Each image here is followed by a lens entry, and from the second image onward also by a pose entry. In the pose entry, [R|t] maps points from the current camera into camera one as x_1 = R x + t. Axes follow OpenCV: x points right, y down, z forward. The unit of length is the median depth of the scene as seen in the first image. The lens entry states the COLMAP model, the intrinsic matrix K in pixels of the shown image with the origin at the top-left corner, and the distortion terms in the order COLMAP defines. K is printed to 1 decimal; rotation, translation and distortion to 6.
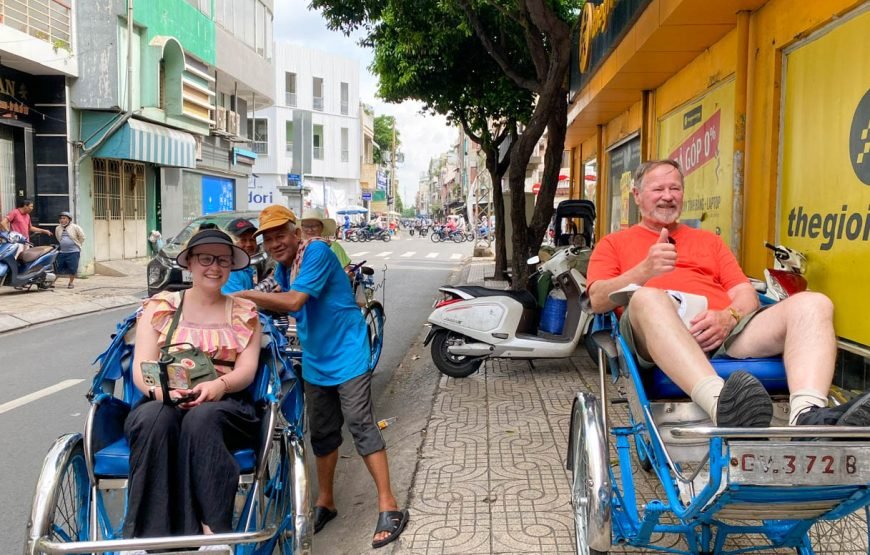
lens RADIAL K [[715.6, 0, 442.1], [0, 715.6, 273.4], [0, 0, 1]] dist [-0.004283, 0.012170]
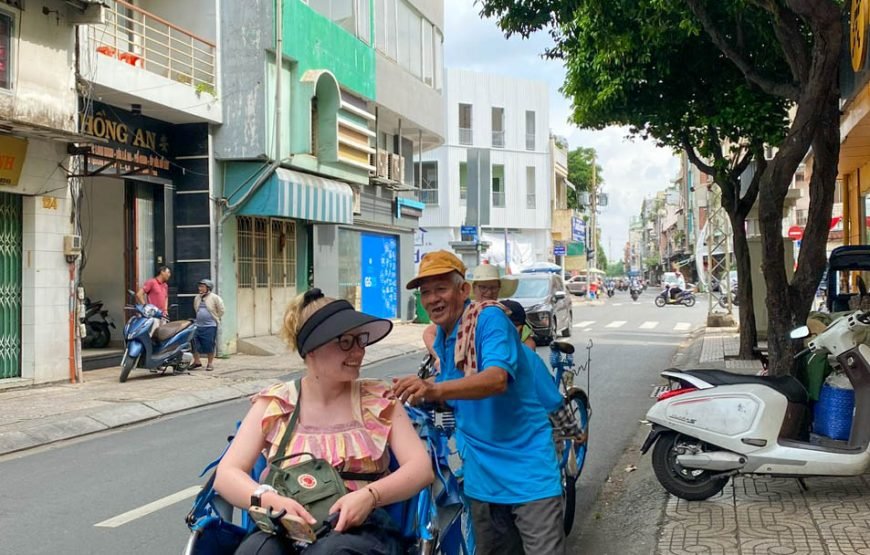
lens RADIAL K [[906.6, 0, 441.9], [0, 906.6, 267.9], [0, 0, 1]] dist [0.061438, 0.000000]
pose [[0.971975, -0.026615, -0.233572, -0.000422], [0.005472, 0.995863, -0.090707, -0.000641], [0.235019, 0.086887, 0.968099, 0.016192]]
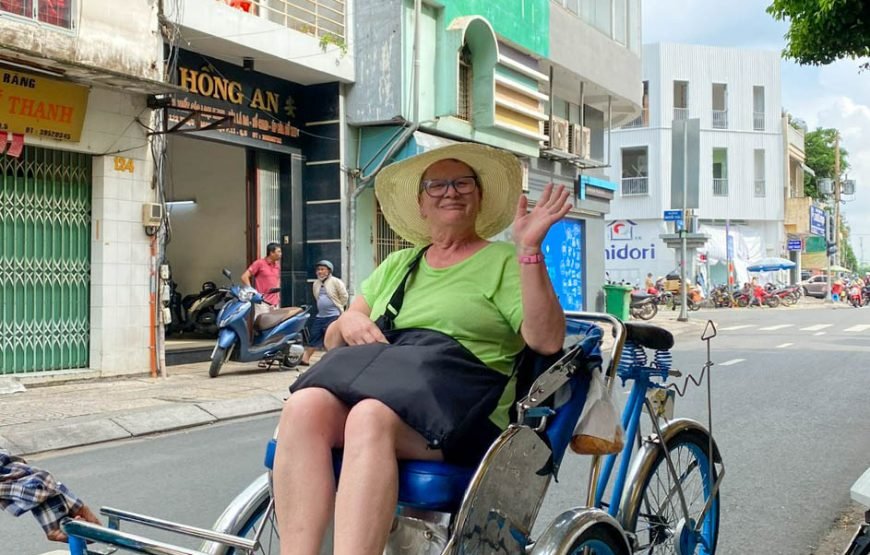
lens RADIAL K [[906.6, 0, 442.3], [0, 906.6, 269.7], [0, 0, 1]] dist [0.061438, 0.000000]
pose [[0.885163, -0.022467, -0.464738, 0.006613], [-0.021800, 0.995734, -0.089660, 0.002421], [0.464769, 0.089495, 0.880897, 0.235740]]
